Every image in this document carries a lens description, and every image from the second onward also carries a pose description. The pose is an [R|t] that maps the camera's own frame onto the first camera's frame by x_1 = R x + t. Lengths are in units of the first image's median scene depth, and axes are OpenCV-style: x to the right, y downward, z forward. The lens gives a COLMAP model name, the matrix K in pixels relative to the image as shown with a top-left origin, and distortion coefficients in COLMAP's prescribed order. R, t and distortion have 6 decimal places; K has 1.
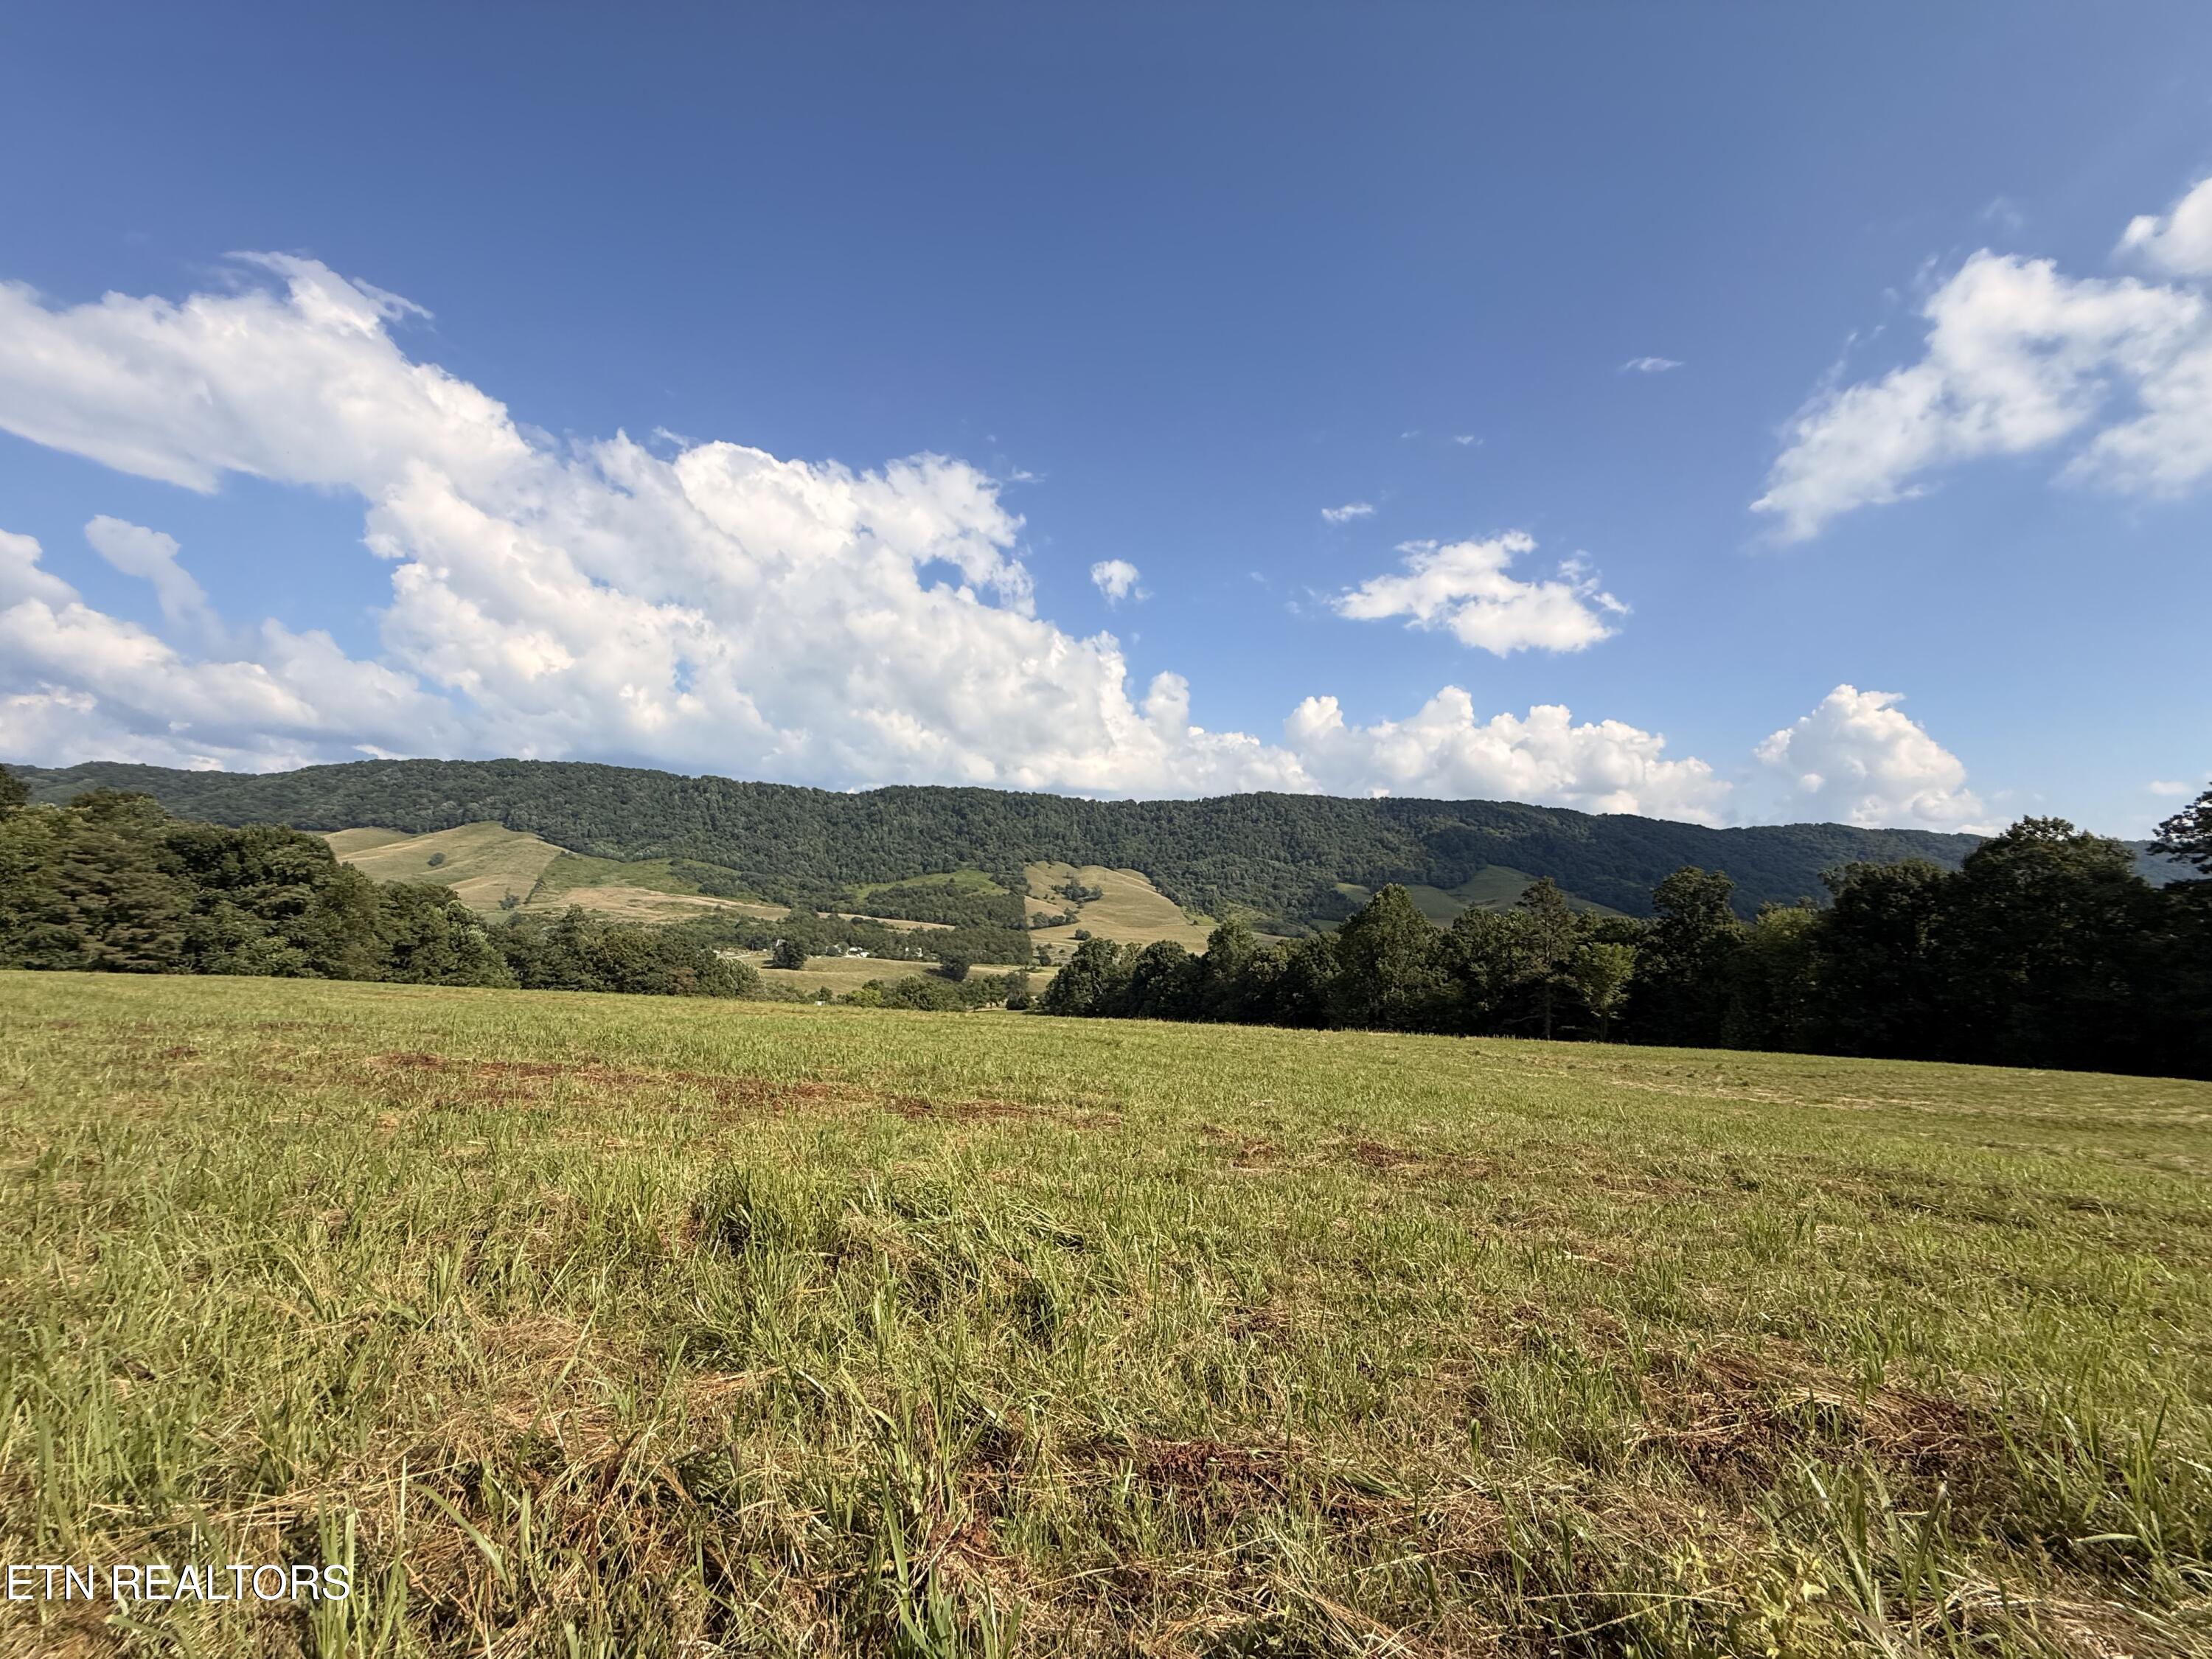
lens RADIAL K [[882.3, 0, 1102.1], [0, 882.3, 834.6], [0, 0, 1]] dist [0.000576, 0.000041]
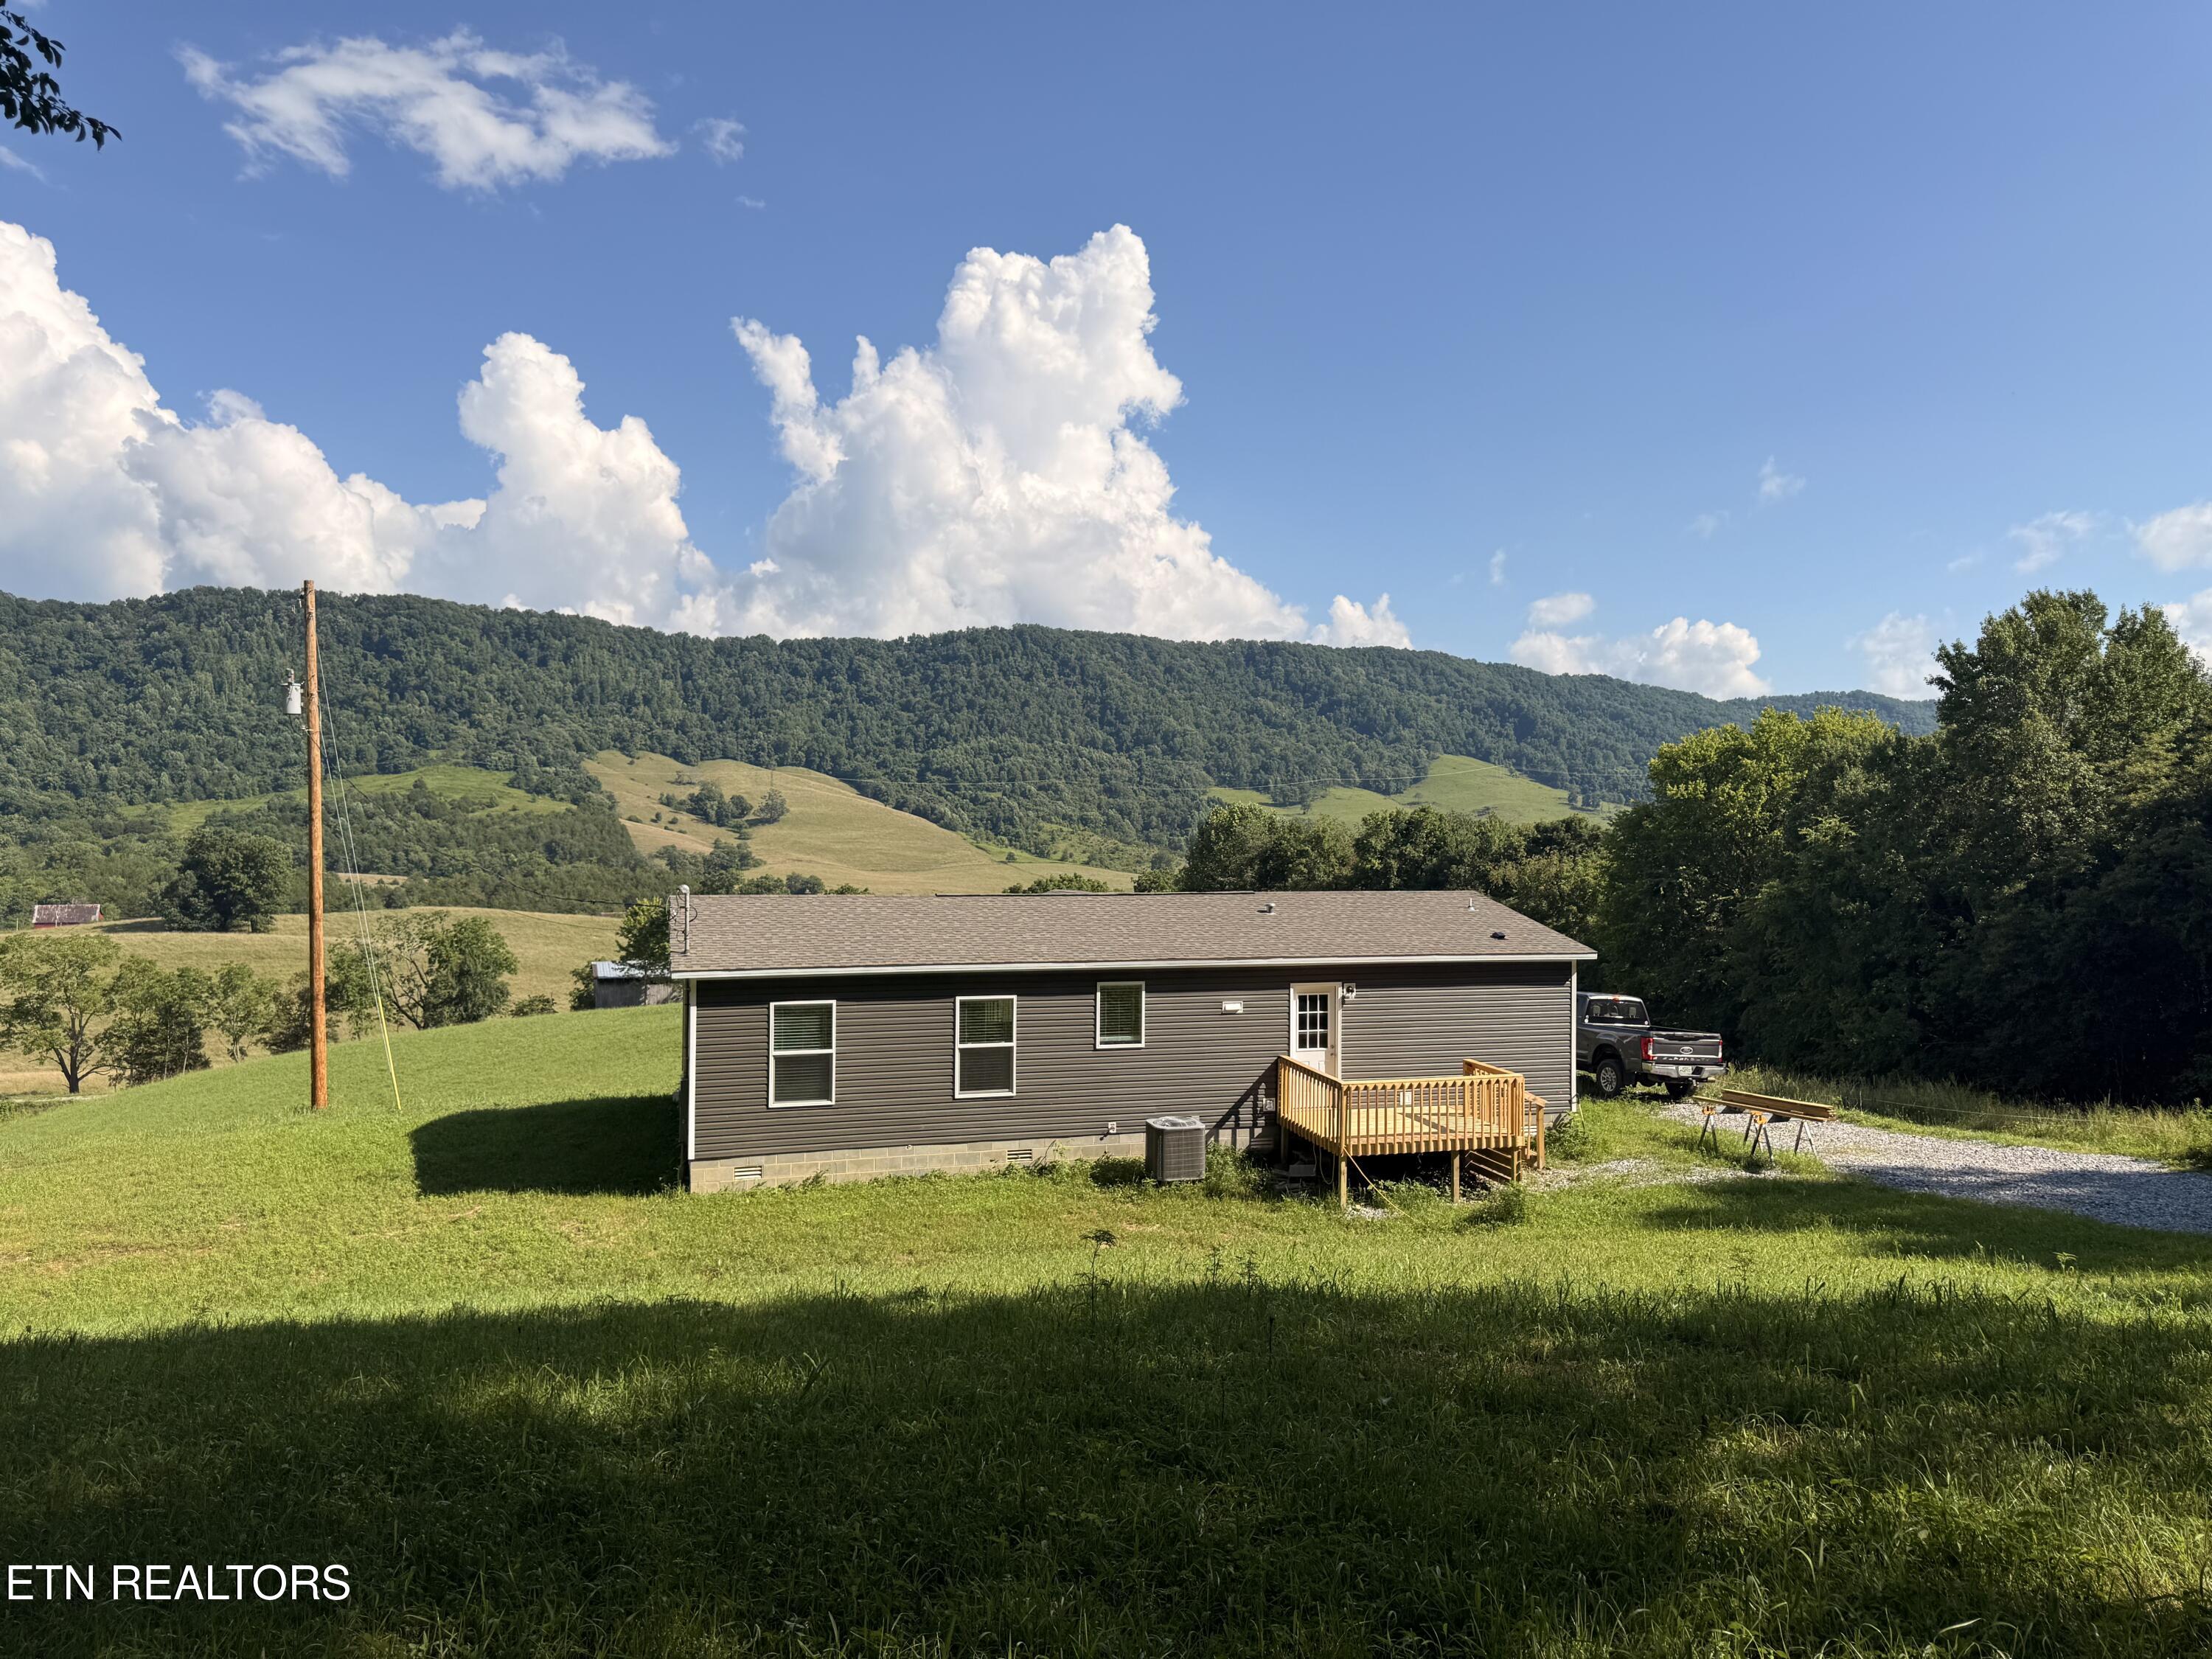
lens RADIAL K [[1545.6, 0, 1134.0], [0, 1545.6, 859.1], [0, 0, 1]] dist [0.058882, -0.068749]
pose [[0.937589, -0.034625, 0.346018, -0.104791], [0.012304, 0.997711, 0.066496, 0.039897], [-0.347528, -0.058088, 0.935868, 0.167341]]
